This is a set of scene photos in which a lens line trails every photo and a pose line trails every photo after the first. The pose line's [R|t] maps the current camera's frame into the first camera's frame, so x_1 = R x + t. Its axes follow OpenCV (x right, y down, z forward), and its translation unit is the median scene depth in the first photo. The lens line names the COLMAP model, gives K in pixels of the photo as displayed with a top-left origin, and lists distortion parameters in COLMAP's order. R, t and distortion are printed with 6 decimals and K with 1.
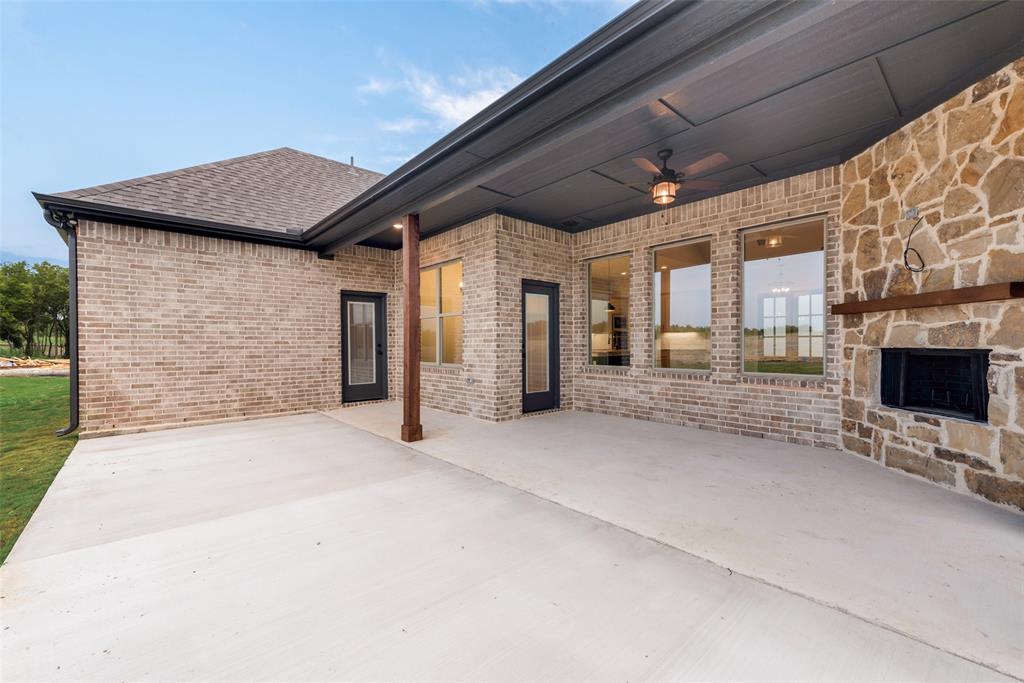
lens RADIAL K [[410.6, 0, 512.0], [0, 410.6, 341.5], [0, 0, 1]] dist [0.015248, -0.000104]
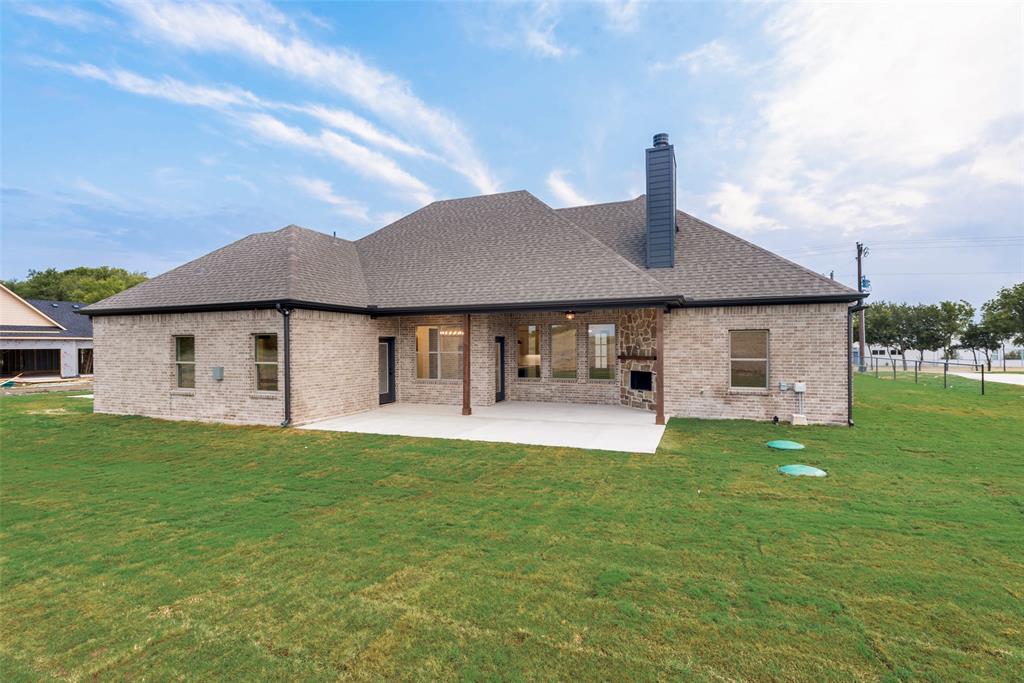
lens RADIAL K [[418.8, 0, 512.0], [0, 418.8, 341.5], [0, 0, 1]] dist [0.020183, 0.000054]
pose [[0.898277, 0.005888, 0.439390, -0.869634], [0.000655, 0.999891, -0.014738, -0.103987], [-0.439429, 0.013526, 0.898176, -0.967159]]
